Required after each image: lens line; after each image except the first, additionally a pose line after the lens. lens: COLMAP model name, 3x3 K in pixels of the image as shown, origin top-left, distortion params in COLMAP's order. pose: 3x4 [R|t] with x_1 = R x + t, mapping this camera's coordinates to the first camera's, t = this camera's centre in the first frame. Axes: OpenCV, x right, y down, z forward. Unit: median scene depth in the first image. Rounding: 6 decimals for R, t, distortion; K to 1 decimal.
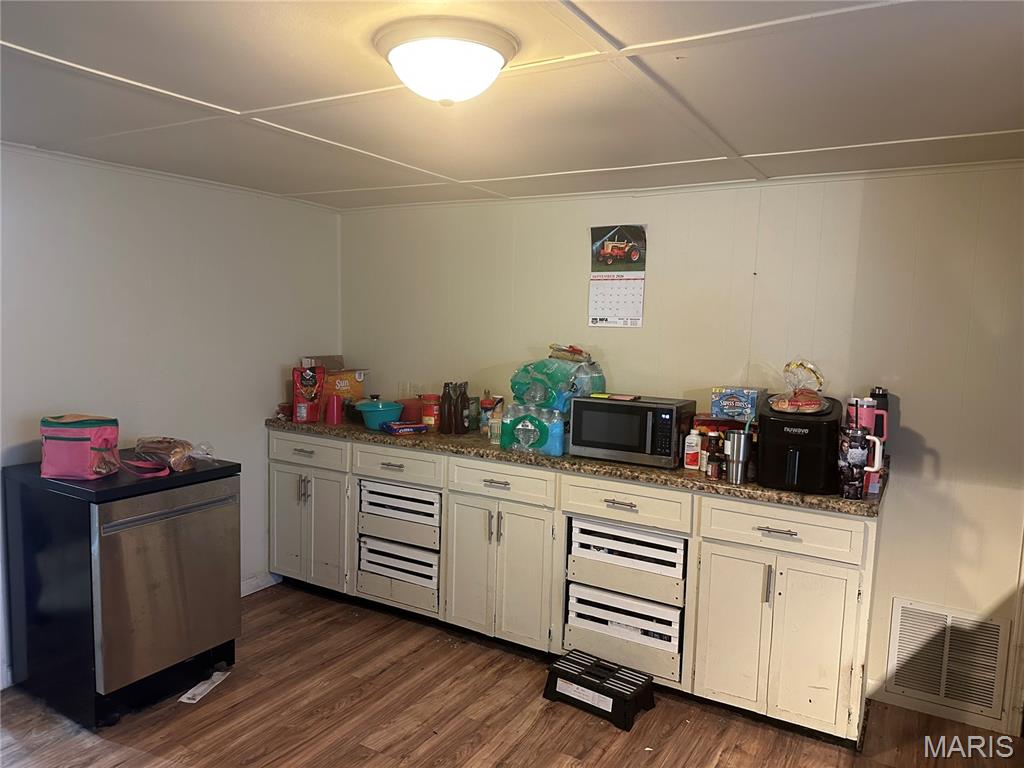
lens RADIAL K [[724.2, 0, 520.6], [0, 724.2, 375.3], [0, 0, 1]] dist [0.020513, -0.041201]
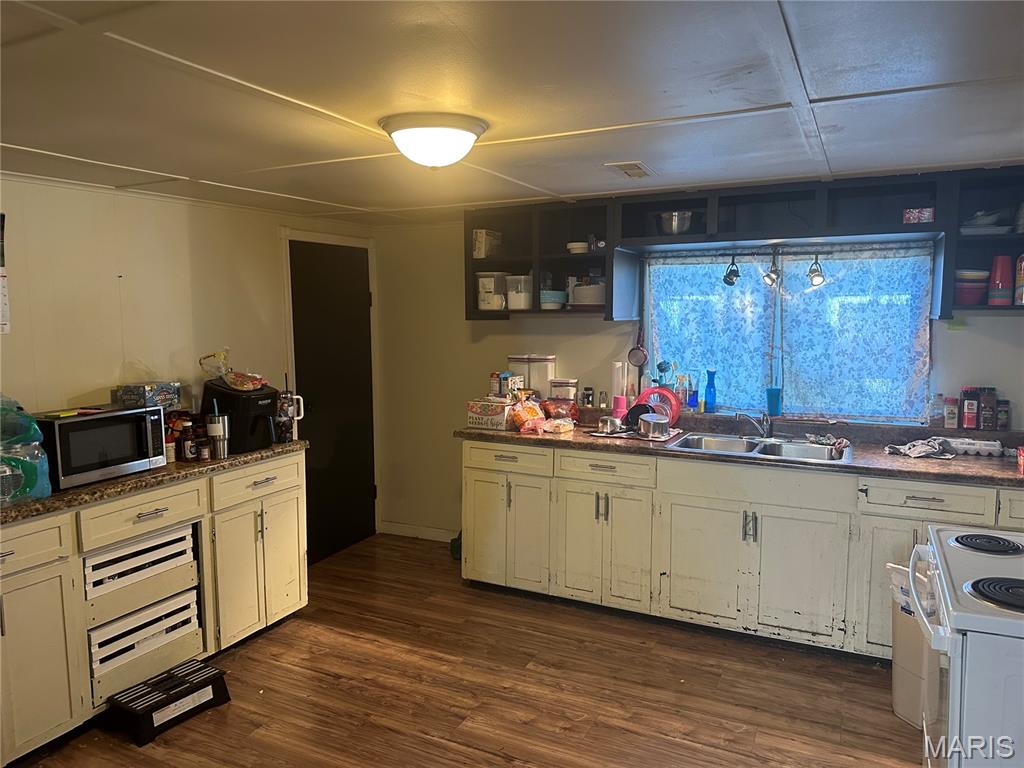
lens RADIAL K [[724.2, 0, 518.2], [0, 724.2, 388.6], [0, 0, 1]] dist [0.020513, -0.041201]
pose [[-0.076808, -0.136960, 0.987594, -0.847035], [0.089217, 0.985603, 0.143623, -0.085088], [-0.993046, 0.099141, -0.063483, 0.556523]]
